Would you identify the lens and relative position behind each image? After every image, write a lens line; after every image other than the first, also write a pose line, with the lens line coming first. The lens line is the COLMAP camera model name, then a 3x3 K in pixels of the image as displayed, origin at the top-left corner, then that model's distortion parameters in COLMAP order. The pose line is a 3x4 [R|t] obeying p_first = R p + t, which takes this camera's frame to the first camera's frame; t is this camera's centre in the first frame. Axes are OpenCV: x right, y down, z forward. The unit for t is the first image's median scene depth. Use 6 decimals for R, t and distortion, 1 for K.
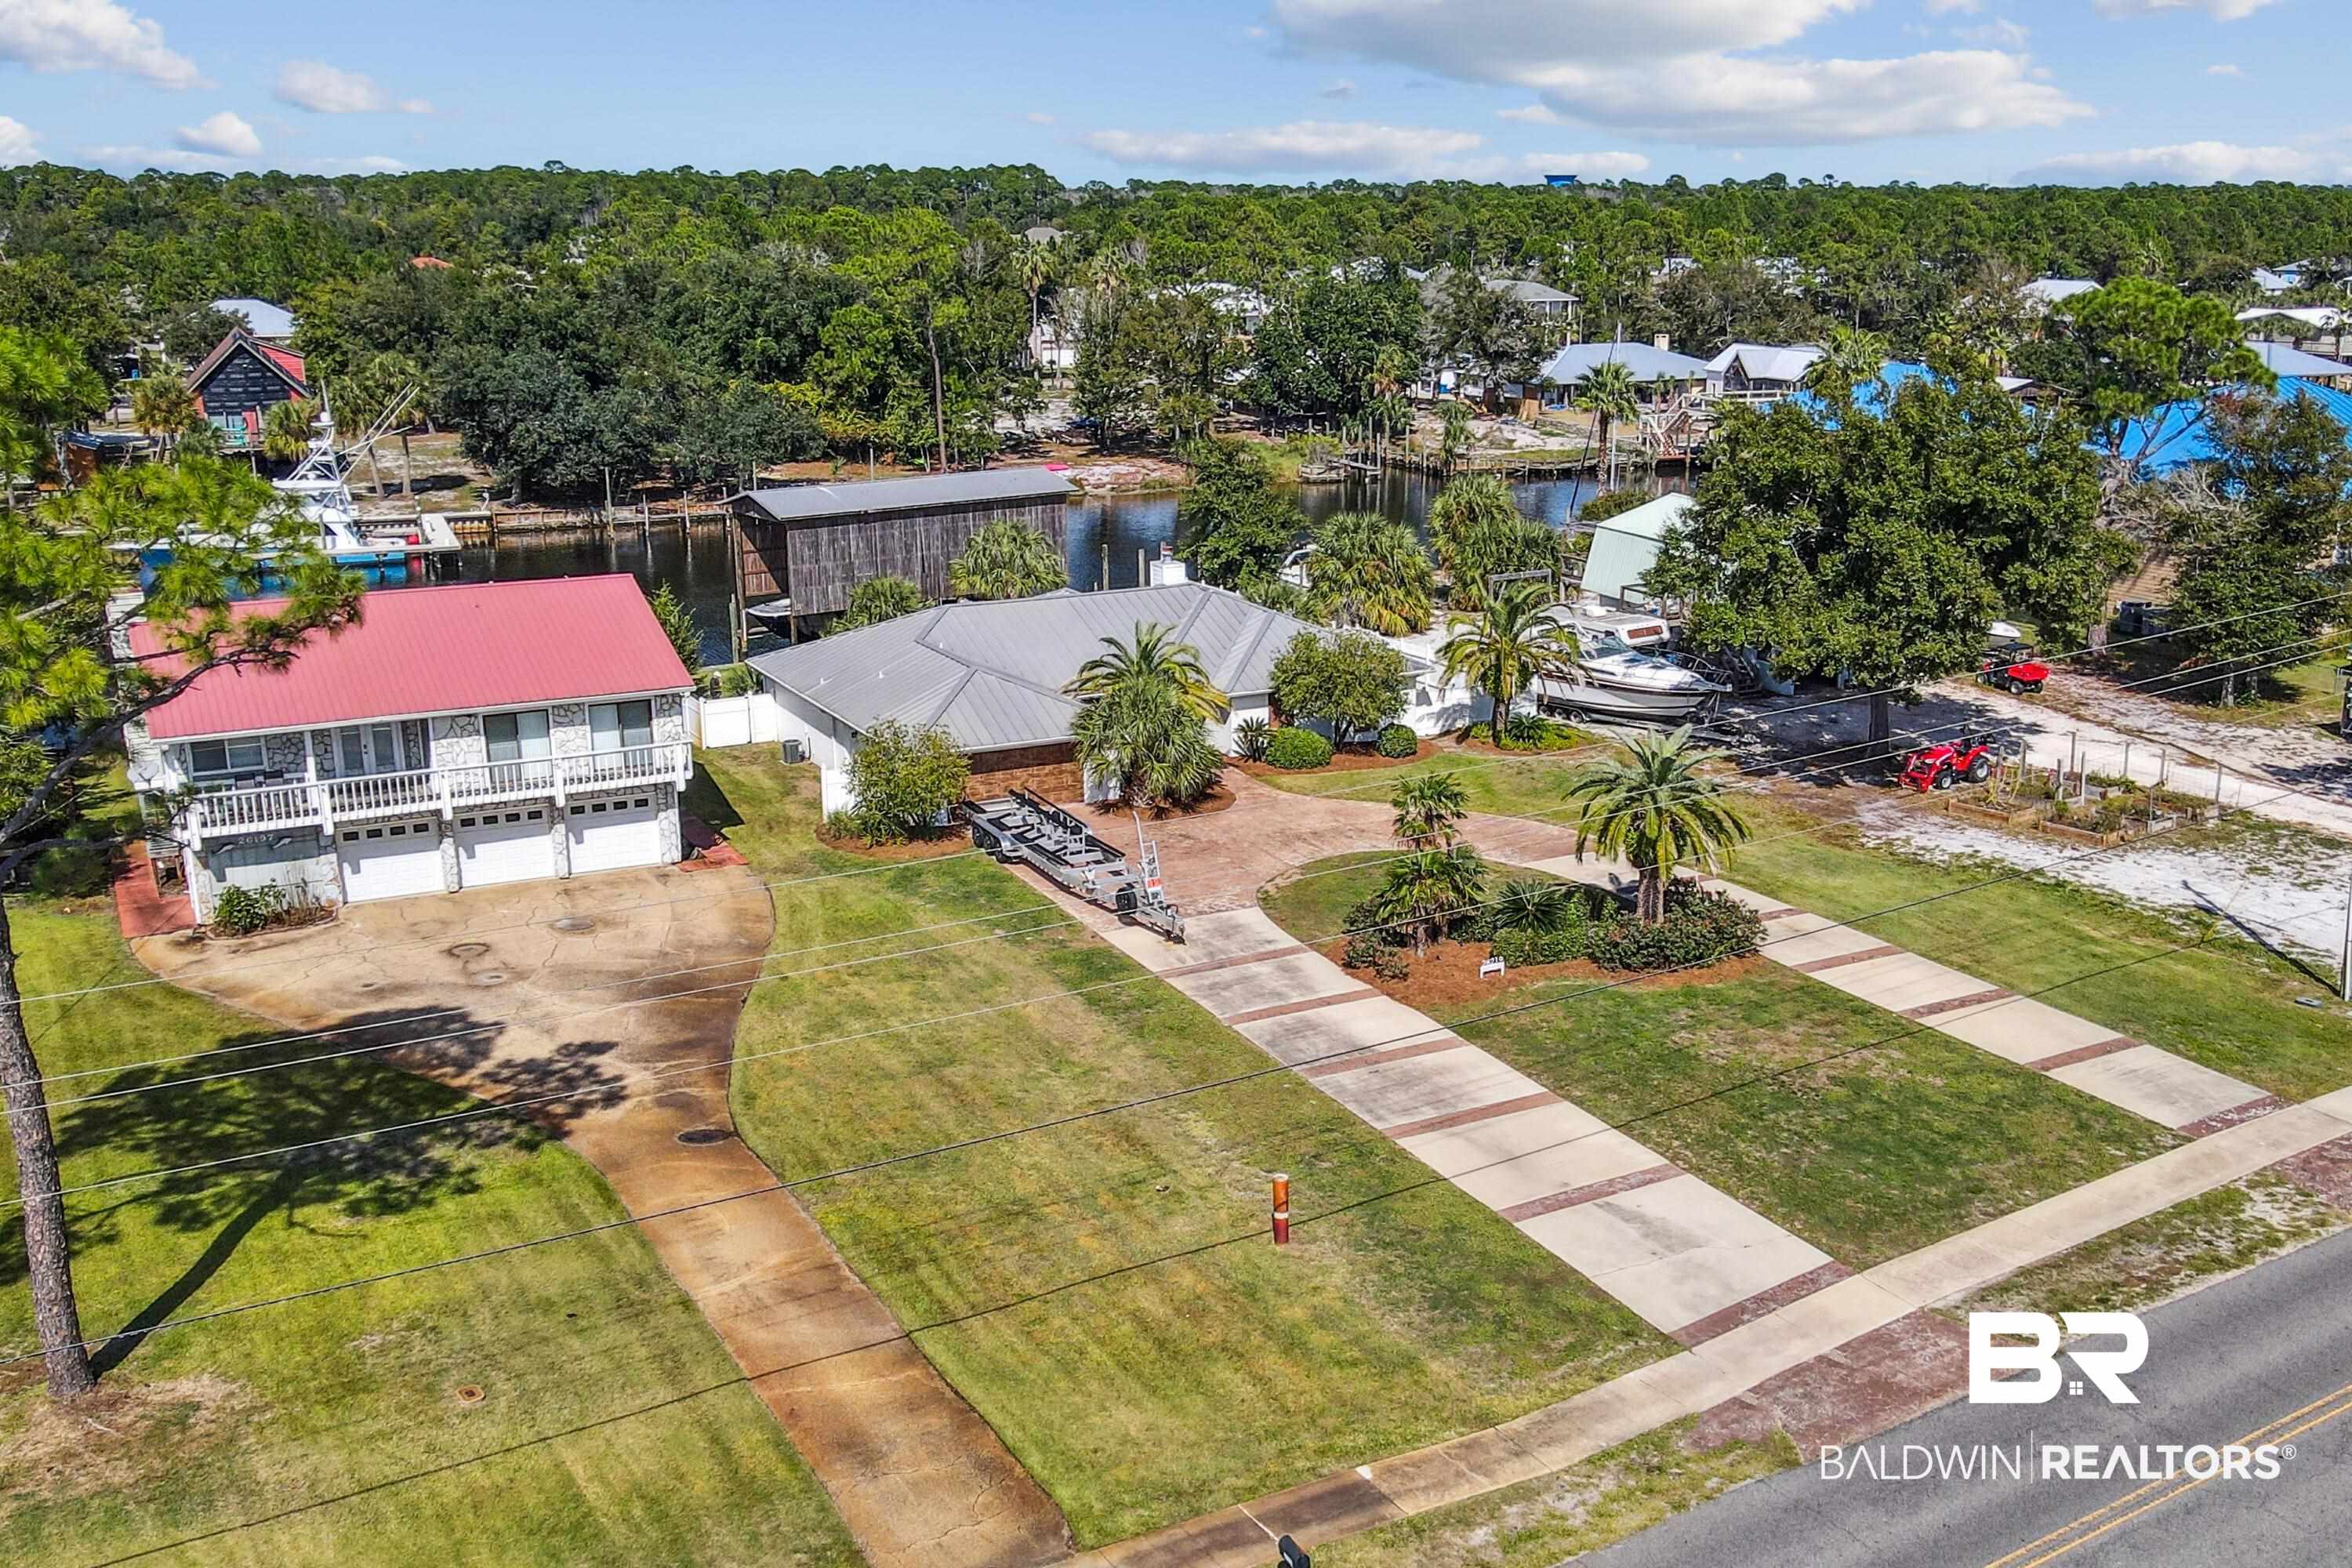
lens RADIAL K [[1615.7, 0, 1187.5], [0, 1615.7, 781.2], [0, 0, 1]] dist [0.001225, 0.000212]
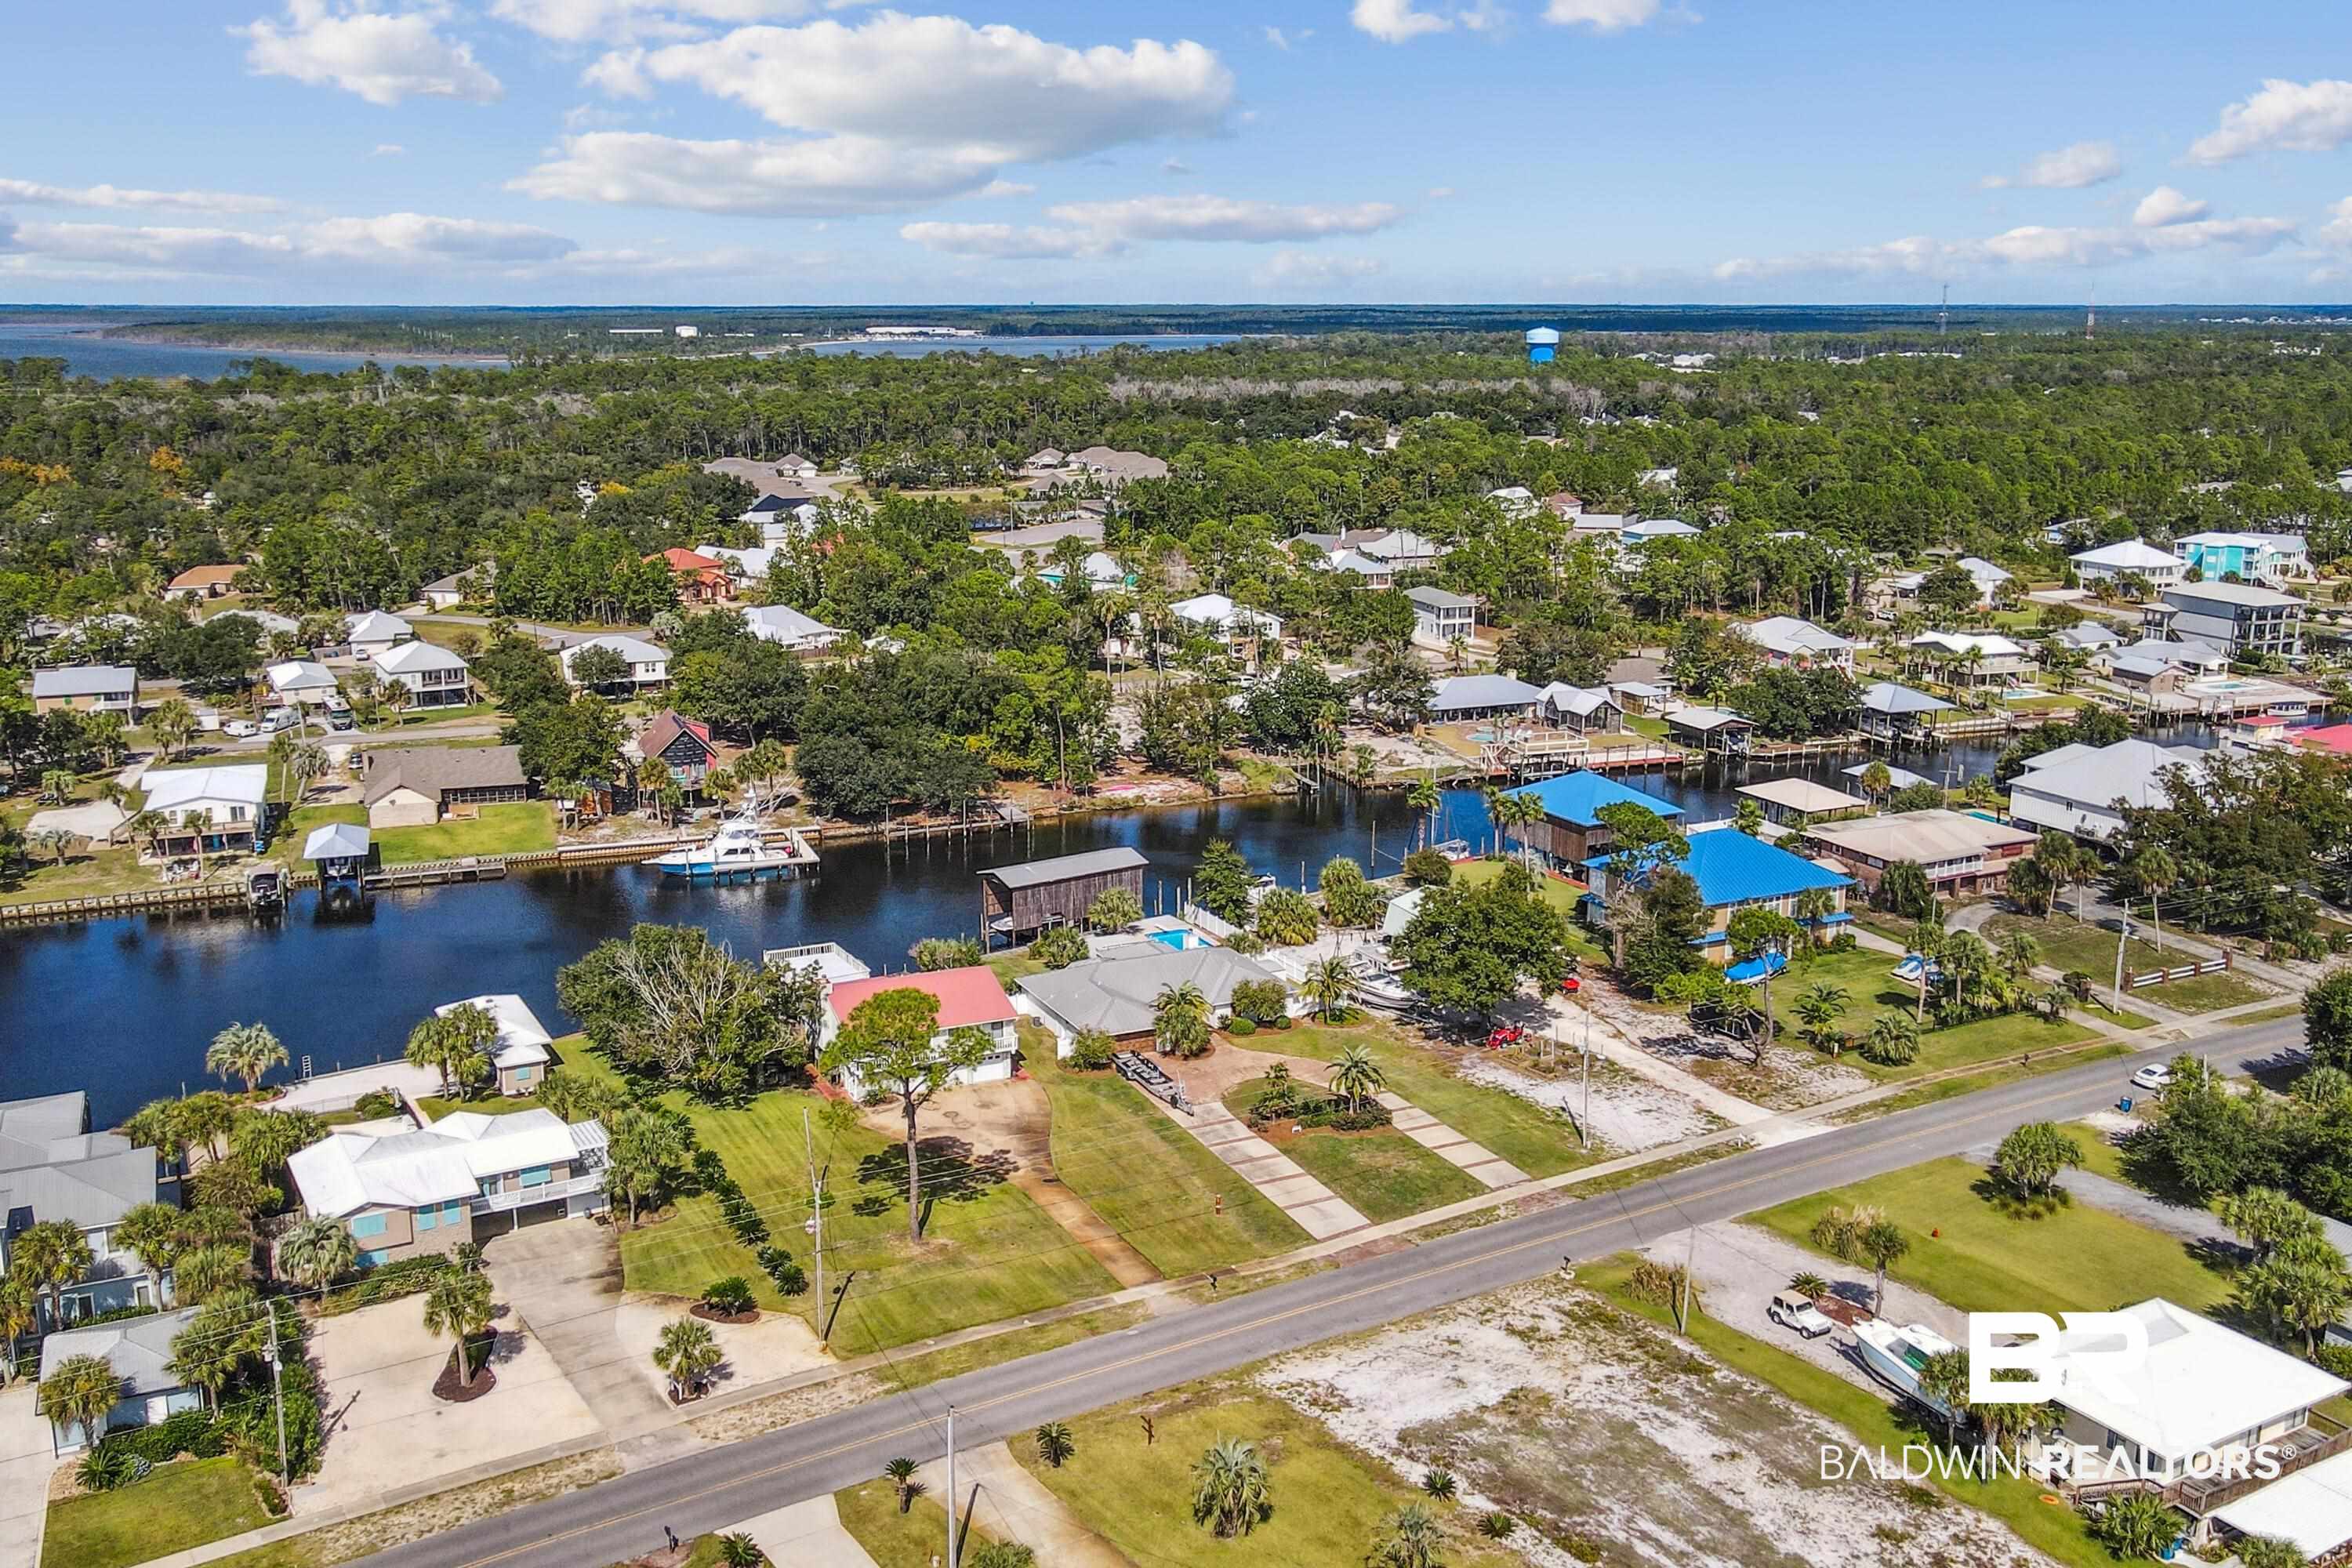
lens RADIAL K [[1646.4, 0, 1170.0], [0, 1646.4, 785.2], [0, 0, 1]] dist [-0.011285, 0.000242]
pose [[0.999537, 0.015309, -0.026313, 0.023182], [-0.015700, 0.999768, -0.014724, -0.435667], [0.026081, 0.015131, 0.999545, -1.900570]]
